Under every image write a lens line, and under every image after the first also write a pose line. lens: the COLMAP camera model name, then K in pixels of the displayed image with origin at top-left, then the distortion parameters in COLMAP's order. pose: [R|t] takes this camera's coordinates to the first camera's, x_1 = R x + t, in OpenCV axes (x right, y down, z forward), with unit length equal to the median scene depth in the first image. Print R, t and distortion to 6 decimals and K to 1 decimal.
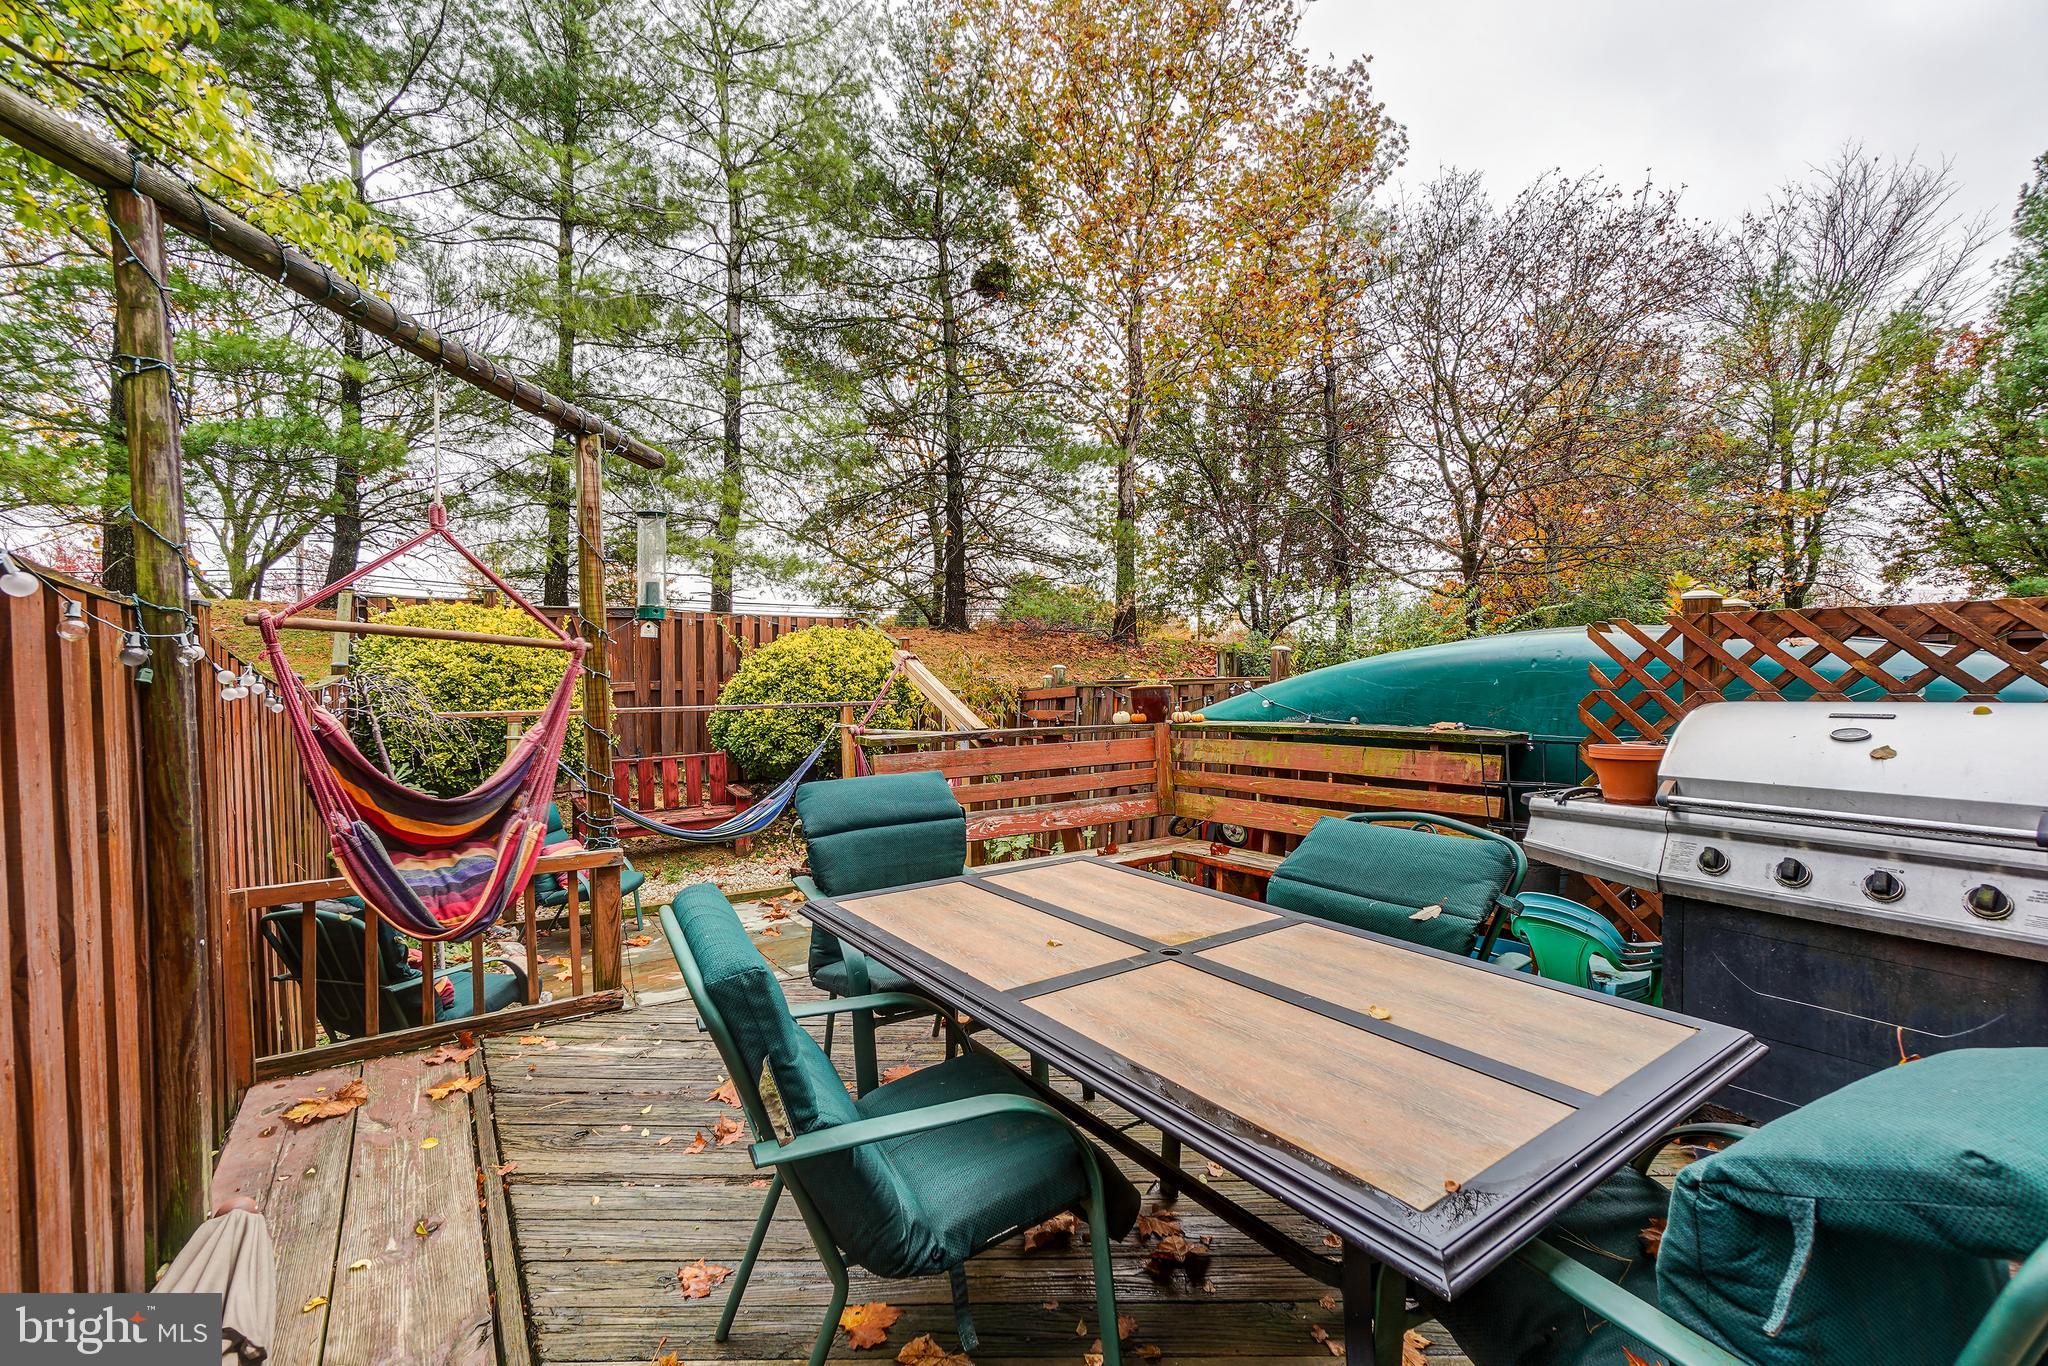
lens RADIAL K [[889.0, 0, 1021.0], [0, 889.0, 684.1], [0, 0, 1]] dist [-0.016172, 0.012542]
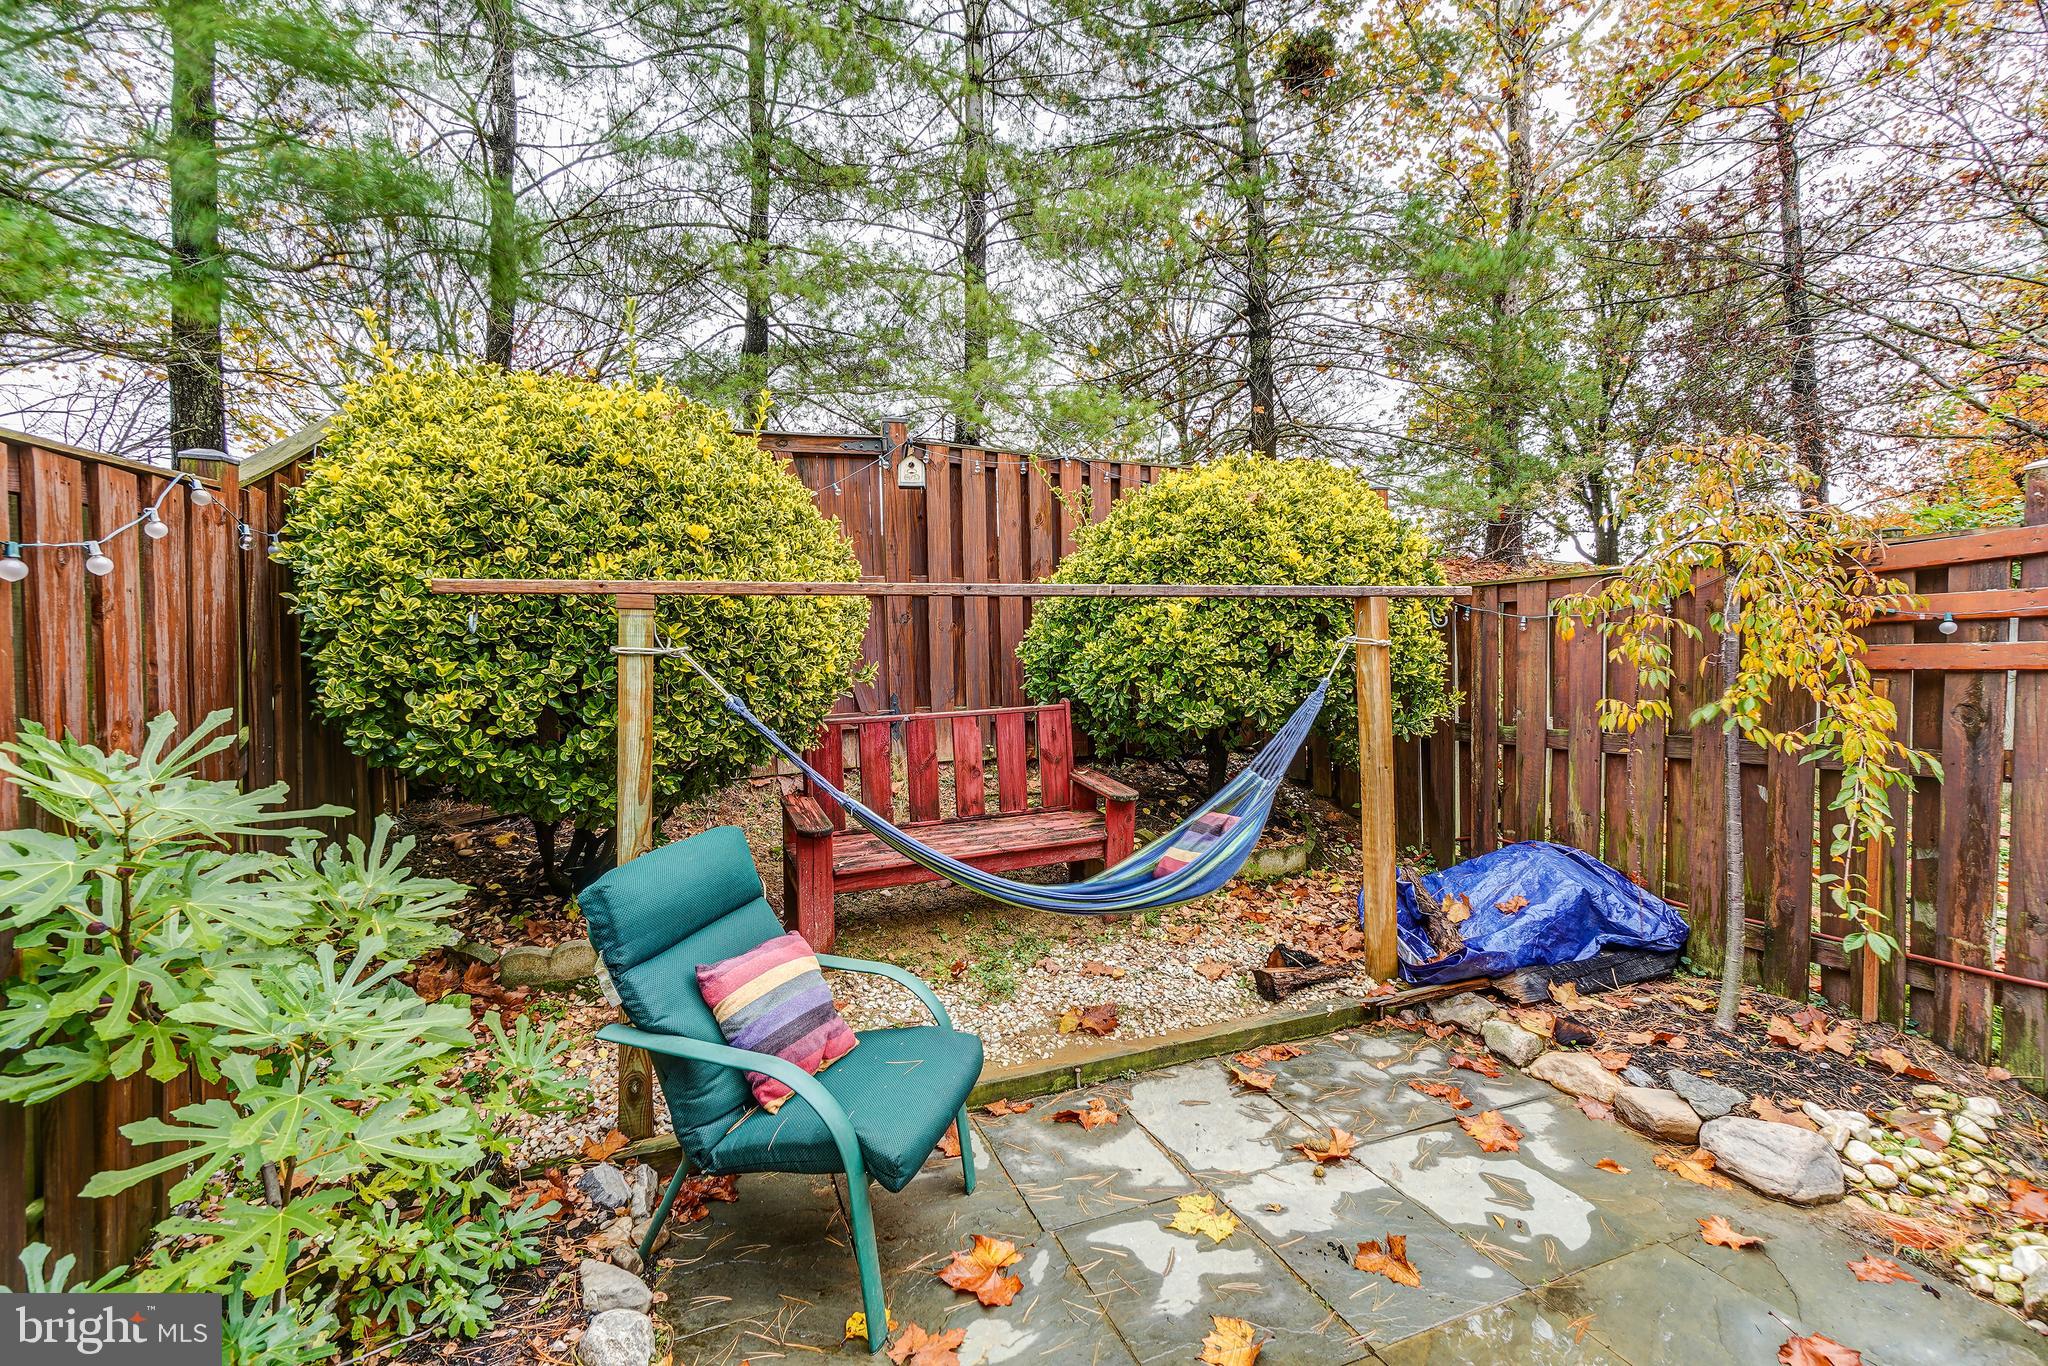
lens RADIAL K [[889.0, 0, 1026.3], [0, 889.0, 676.6], [0, 0, 1]] dist [-0.016172, 0.012542]
pose [[0.981044, 0.000256, -0.193784, -0.279393], [0.005587, 0.999546, 0.029605, 0.050207], [0.193704, -0.030126, 0.980597, 0.548793]]
